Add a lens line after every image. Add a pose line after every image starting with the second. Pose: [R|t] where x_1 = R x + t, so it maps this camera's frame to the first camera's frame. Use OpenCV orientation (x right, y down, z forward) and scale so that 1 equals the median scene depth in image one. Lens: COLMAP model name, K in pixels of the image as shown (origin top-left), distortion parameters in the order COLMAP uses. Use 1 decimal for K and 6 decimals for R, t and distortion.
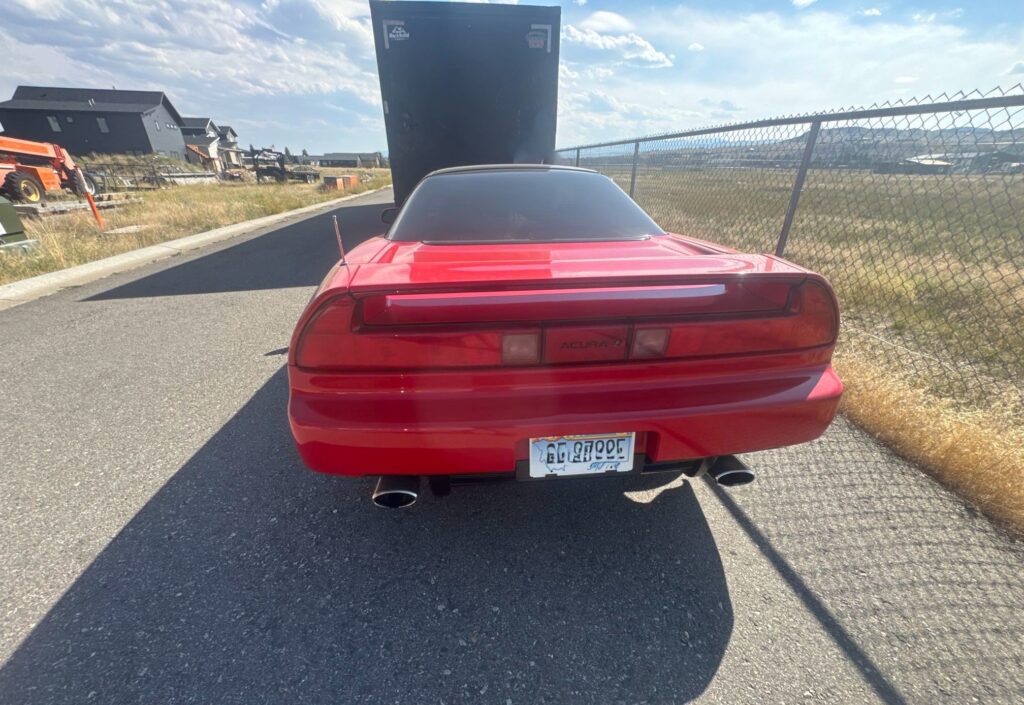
lens RADIAL K [[422.9, 0, 515.4], [0, 422.9, 357.2], [0, 0, 1]] dist [-0.000643, 0.000331]
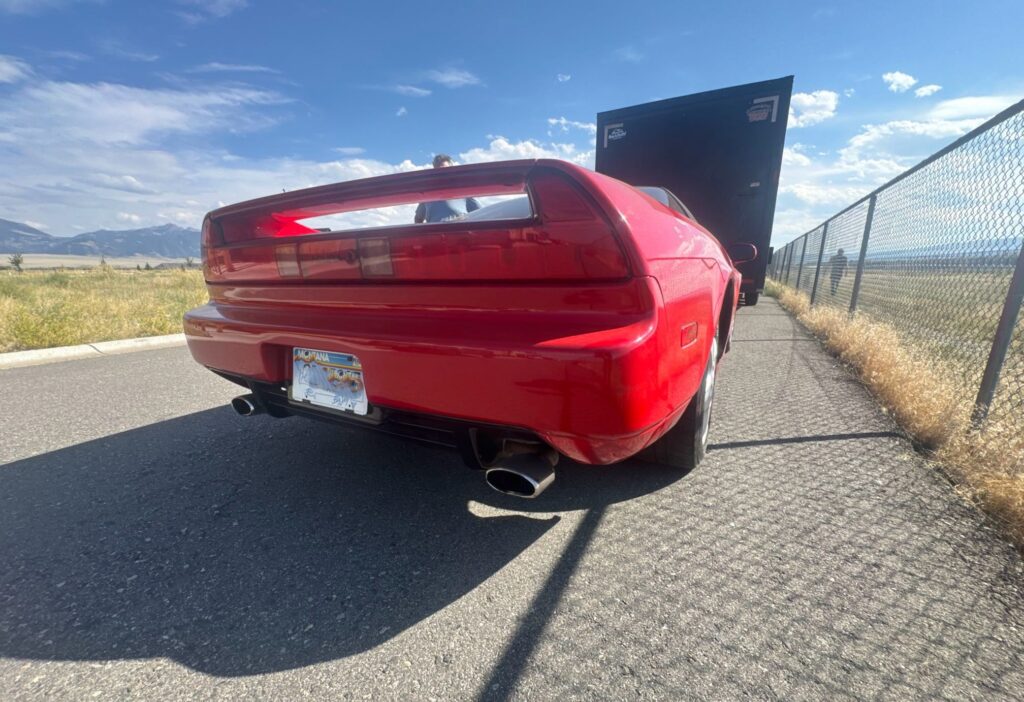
lens RADIAL K [[422.9, 0, 514.7], [0, 422.9, 350.4], [0, 0, 1]] dist [-0.000643, 0.000331]
pose [[0.817347, 0.098022, -0.567746, 0.719620], [-0.228355, 0.959831, -0.163032, 0.153985], [0.528959, 0.262901, 0.806898, 0.314021]]
